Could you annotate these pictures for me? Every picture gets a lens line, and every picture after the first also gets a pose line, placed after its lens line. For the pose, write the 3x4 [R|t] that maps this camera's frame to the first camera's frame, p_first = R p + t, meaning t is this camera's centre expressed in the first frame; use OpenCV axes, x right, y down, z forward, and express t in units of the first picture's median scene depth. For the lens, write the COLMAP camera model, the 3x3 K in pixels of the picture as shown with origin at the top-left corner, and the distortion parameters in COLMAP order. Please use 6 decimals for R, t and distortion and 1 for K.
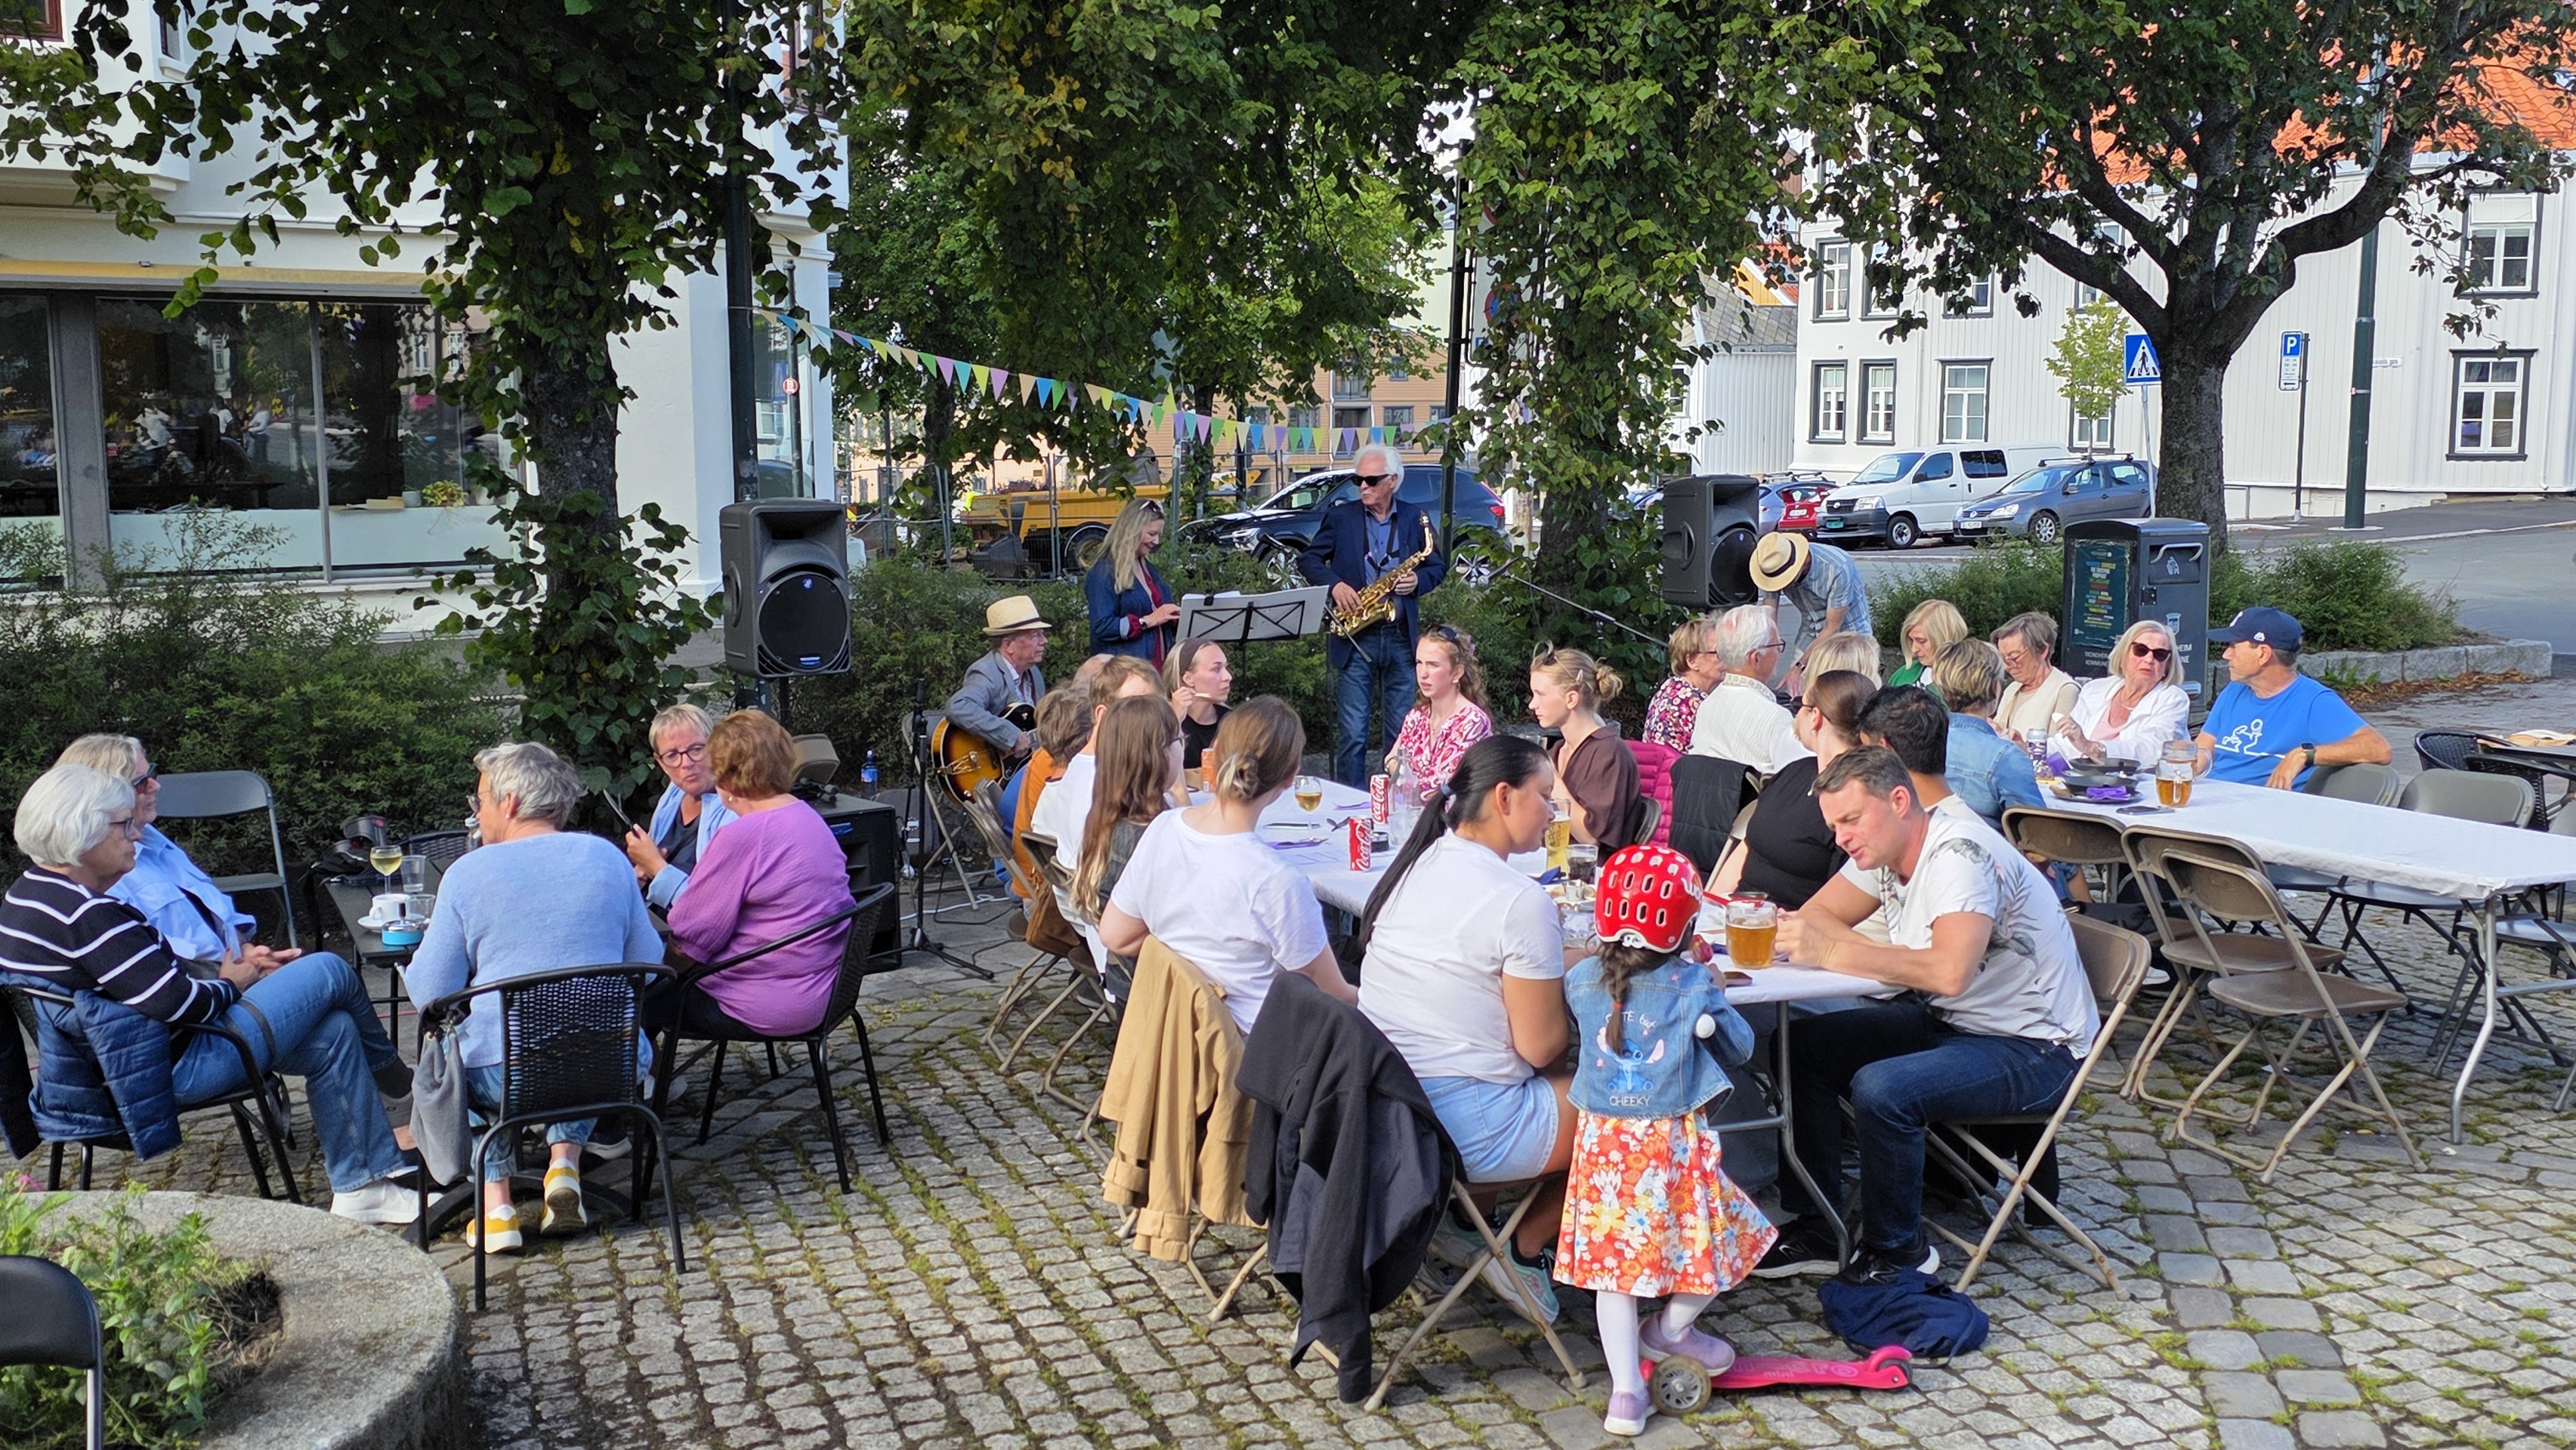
lens RADIAL K [[2585.3, 0, 1292.8], [0, 2585.3, 723.8], [0, 0, 1]] dist [0.072721, 0.000000]
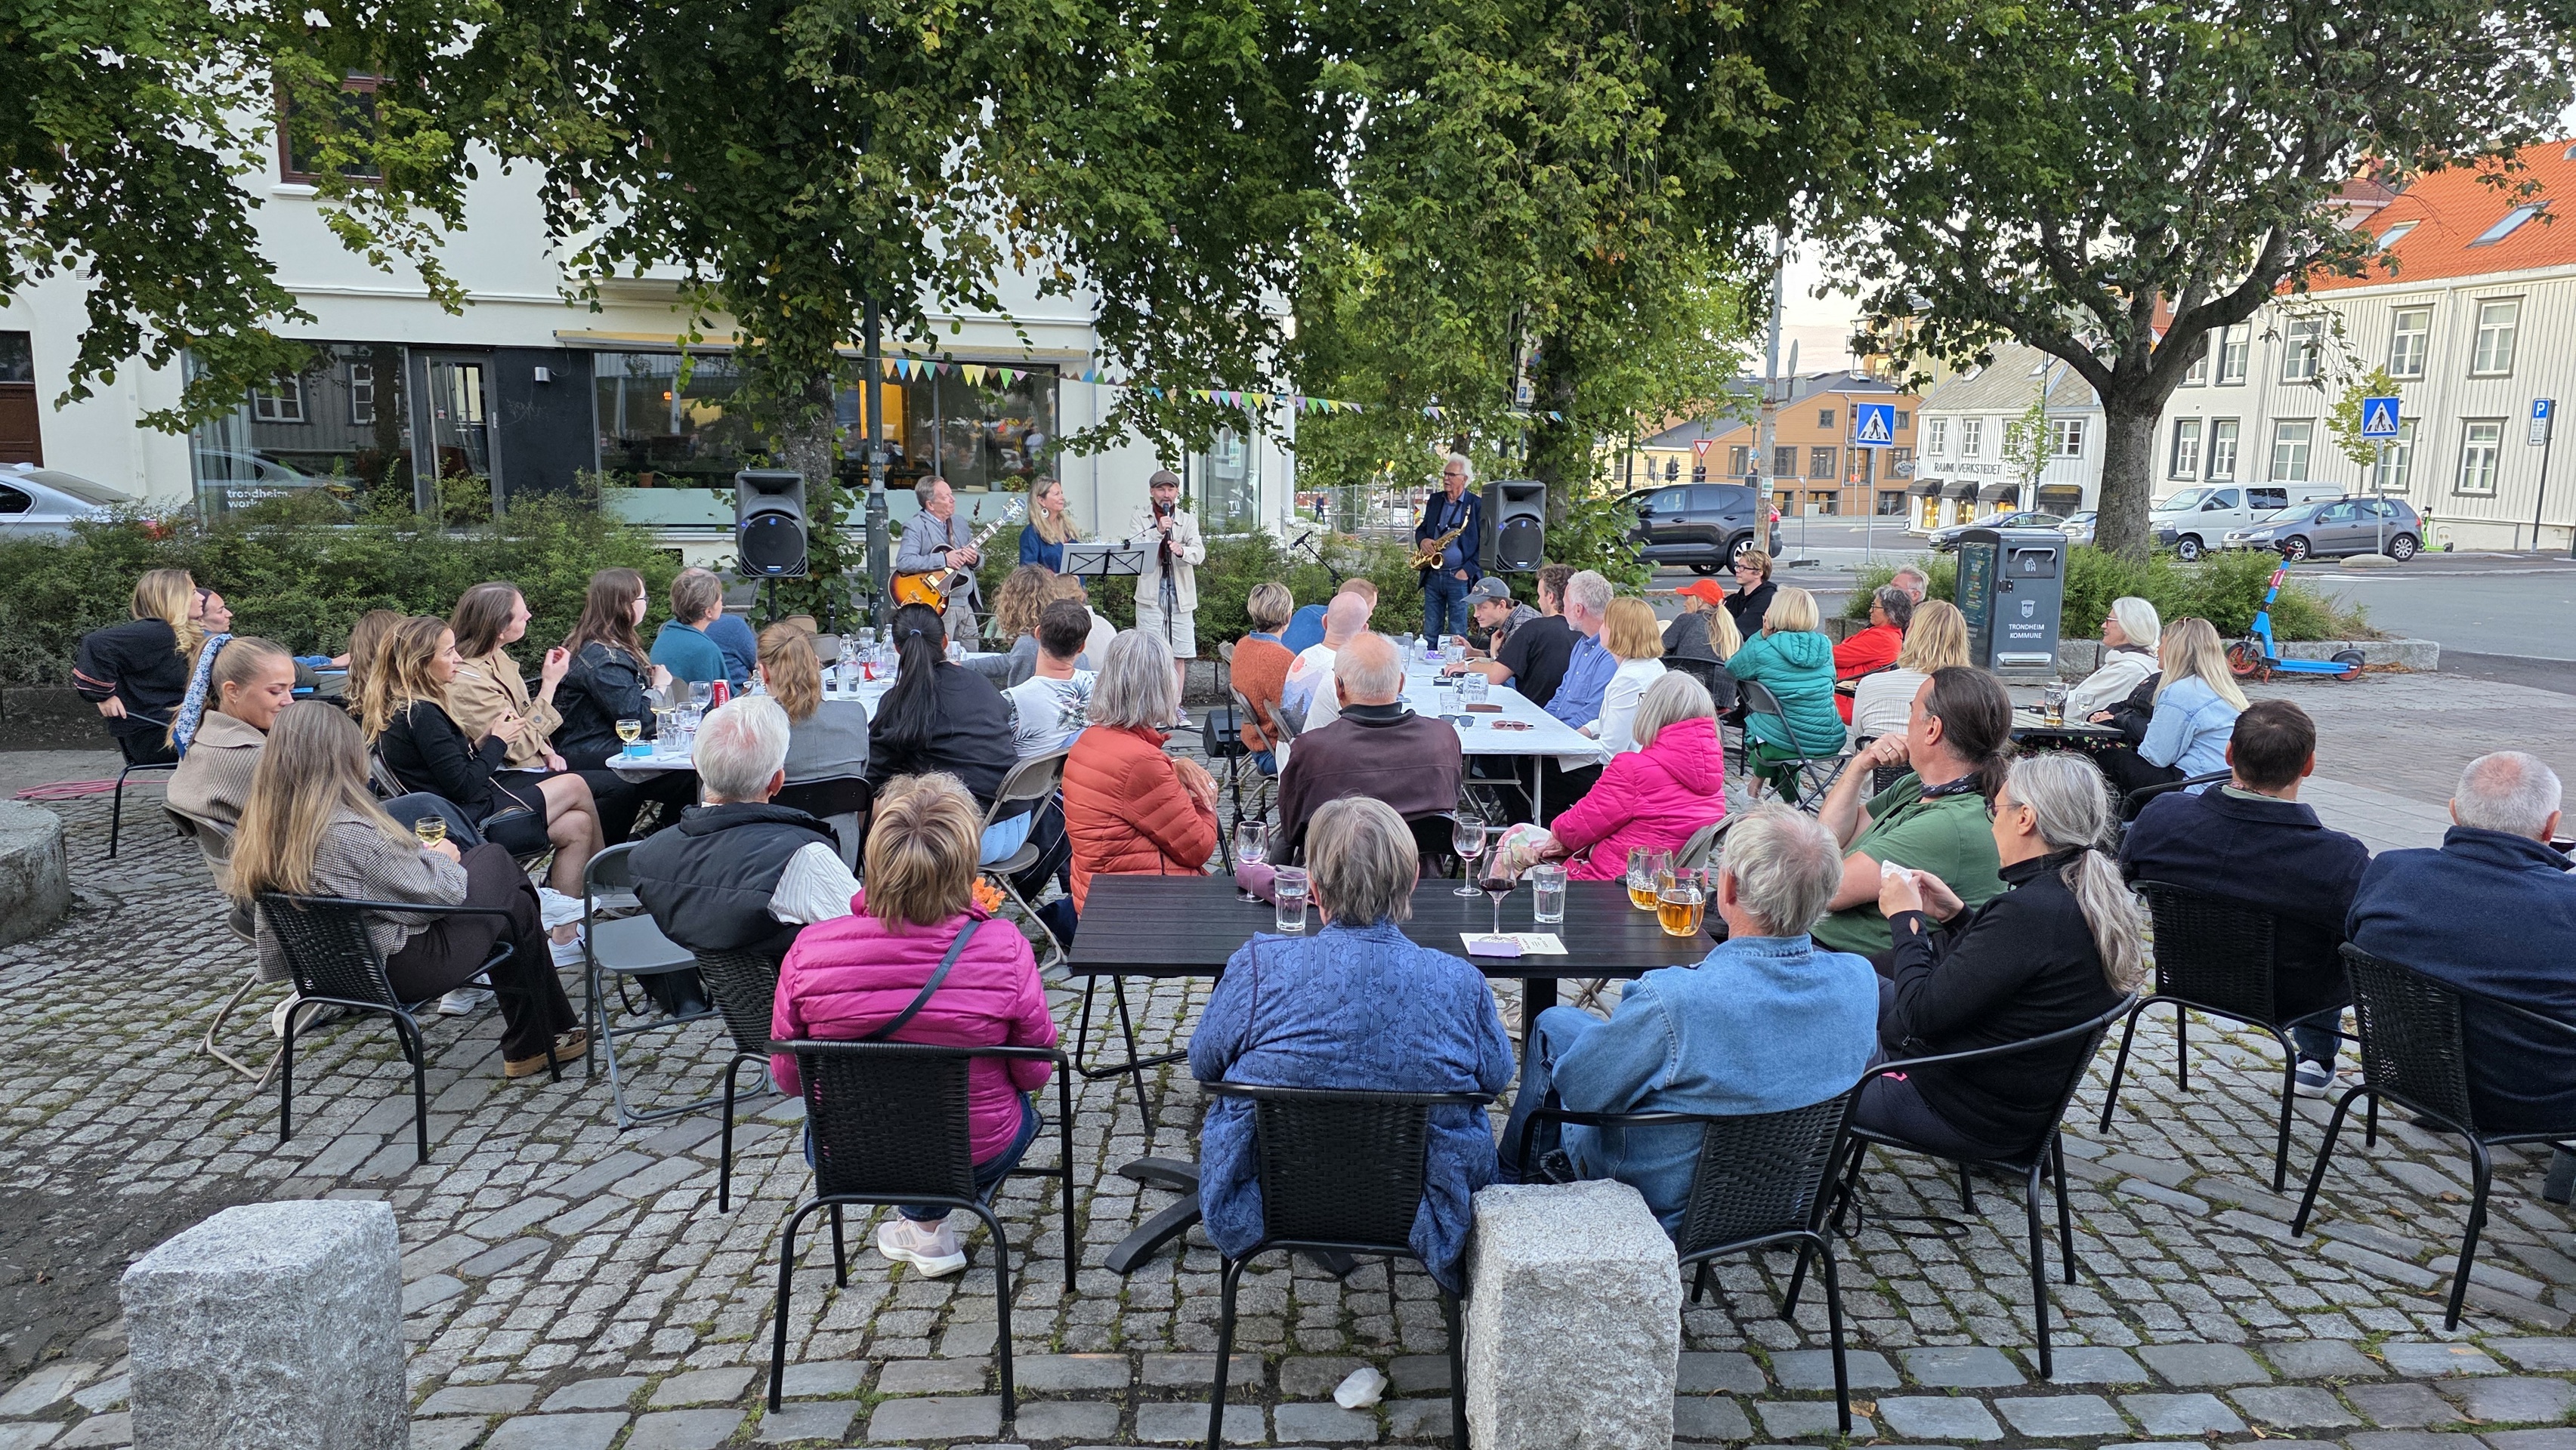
lens RADIAL K [[1756.7, 0, 1289.2], [0, 1756.7, 741.9], [0, 0, 1]] dist [0.024792, -0.001160]
pose [[0.942759, 0.075445, -0.324829, 0.578626], [-0.060757, 0.996628, 0.055141, 0.005887], [0.327894, -0.032249, 0.944164, 0.055569]]
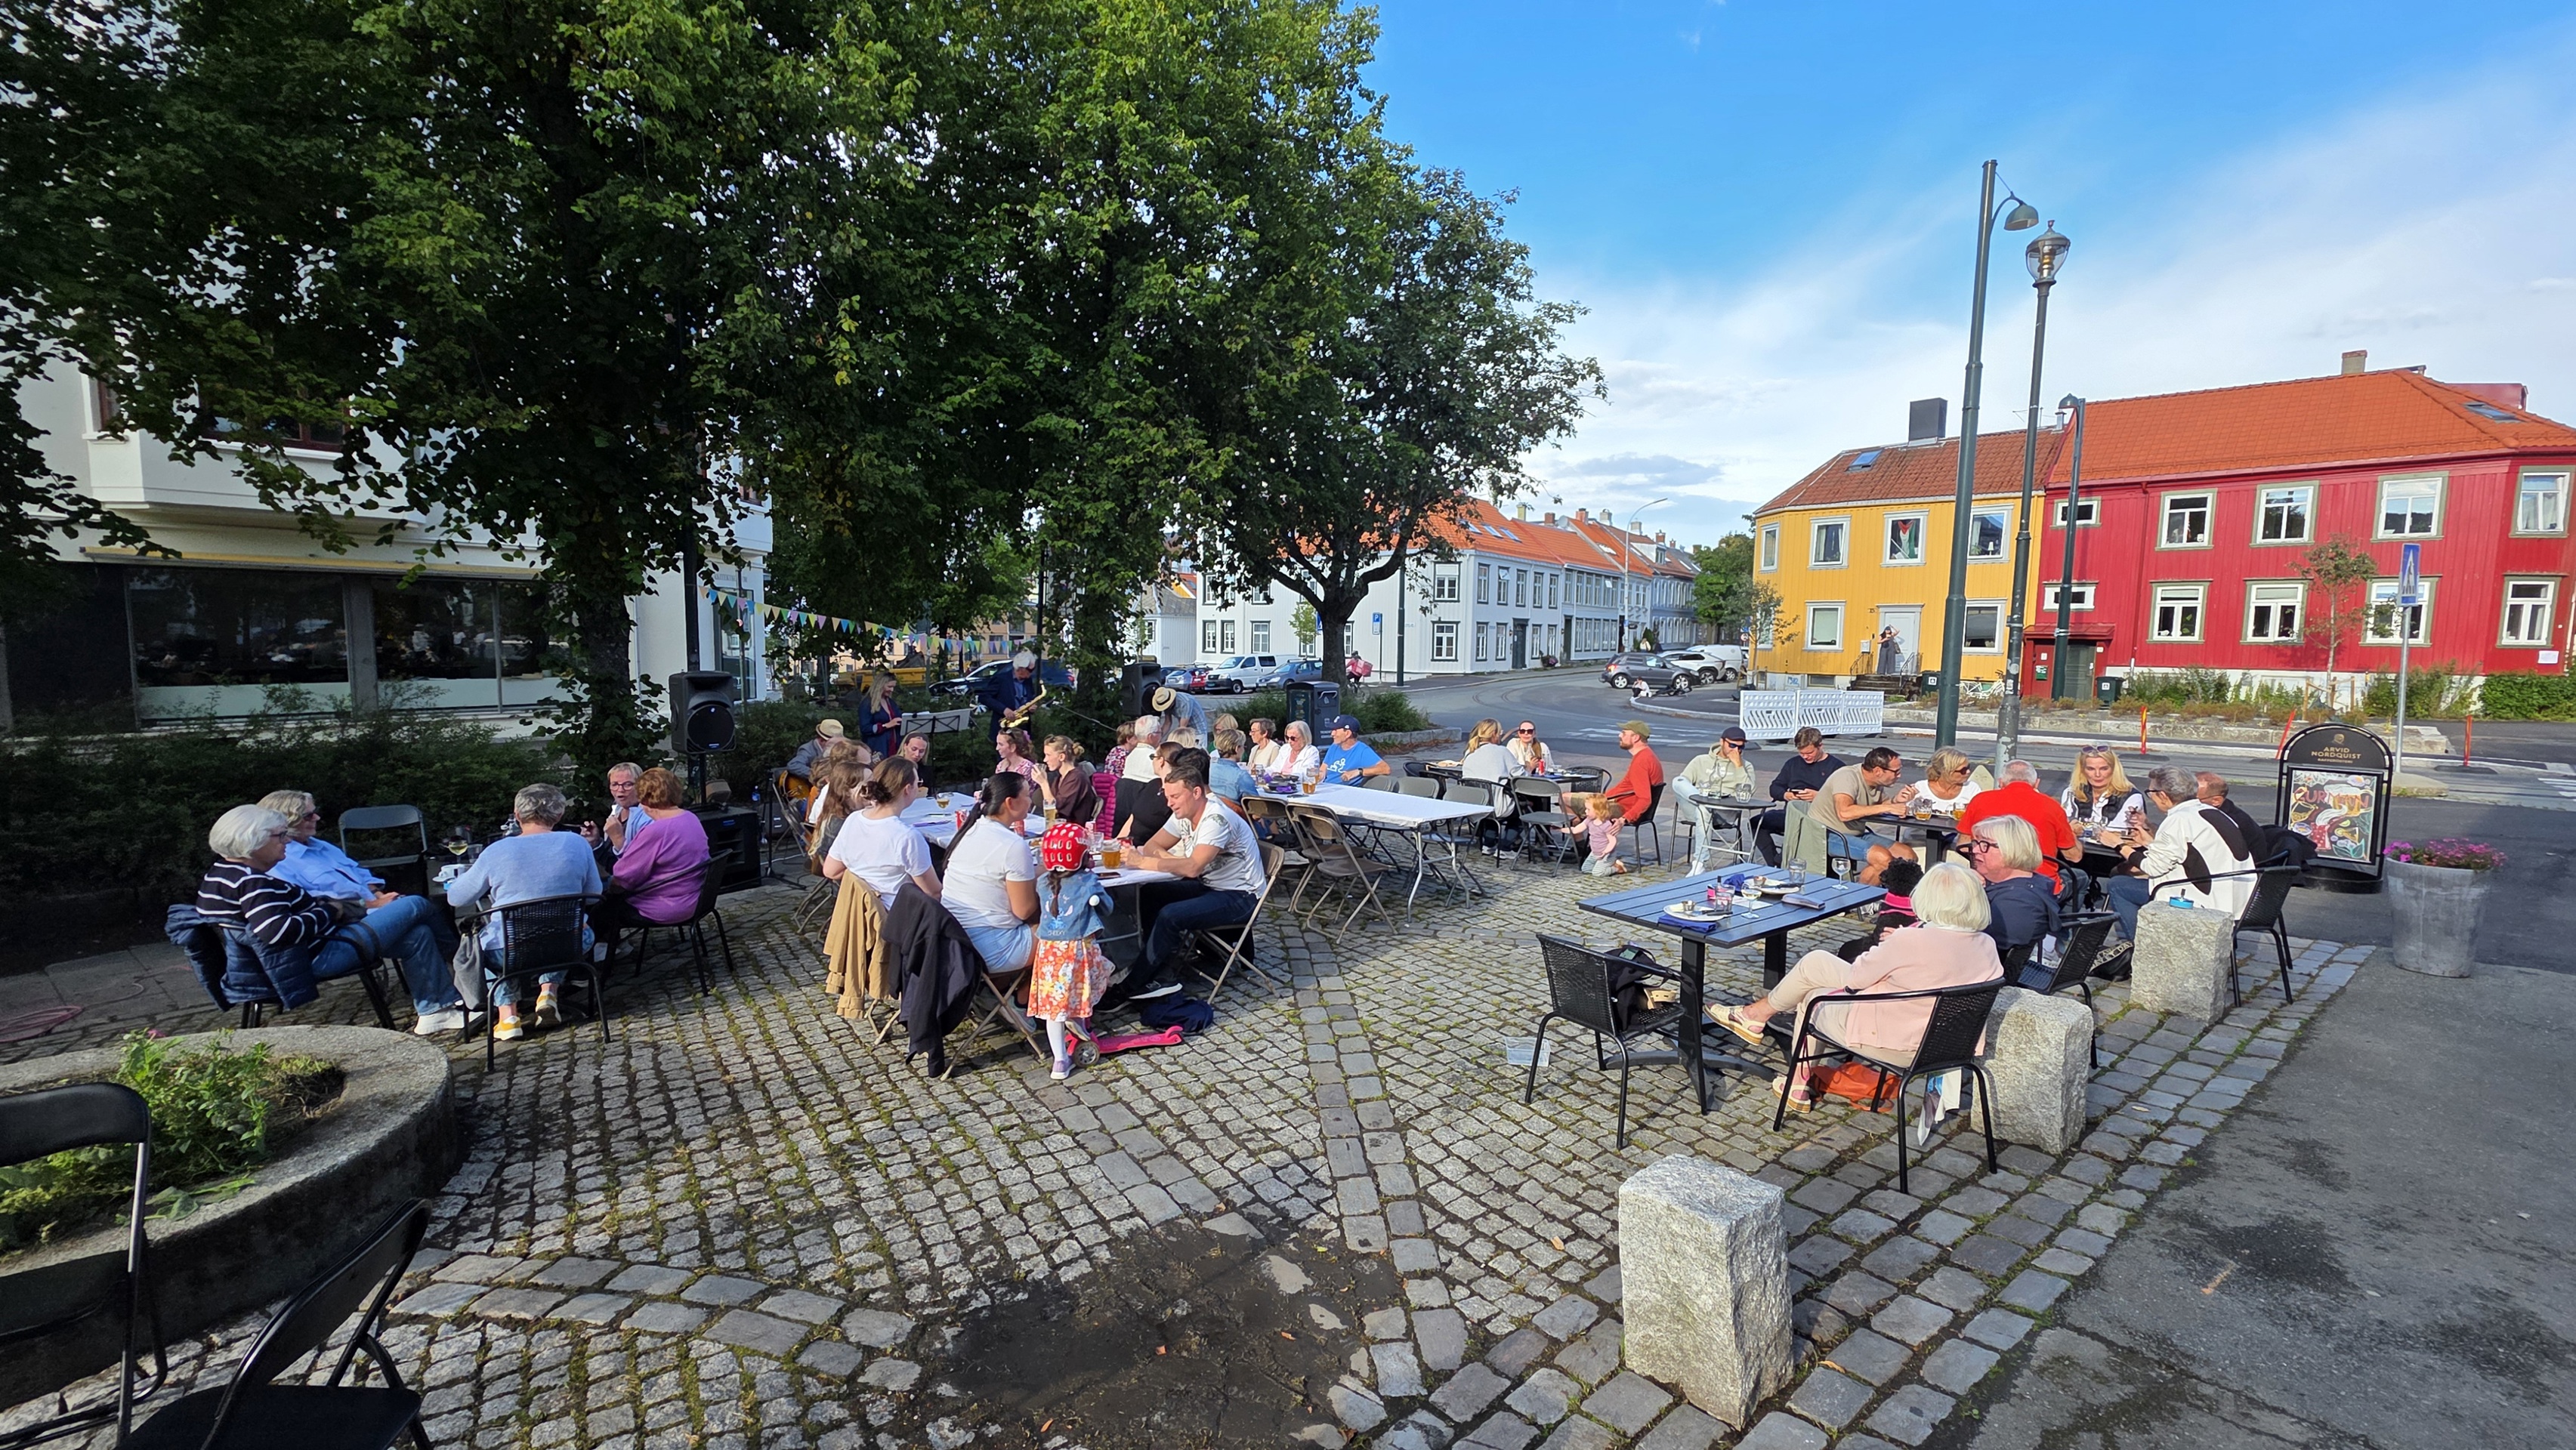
lens RADIAL K [[1042.7, 0, 1285.1], [0, 1042.7, 724.5], [0, 0, 1]] dist [0.002155, 0.000253]
pose [[0.964128, -0.012525, 0.265143, 0.048557], [0.022828, 0.999098, -0.035813, -0.000073], [-0.264455, 0.040581, 0.963544, 0.033733]]
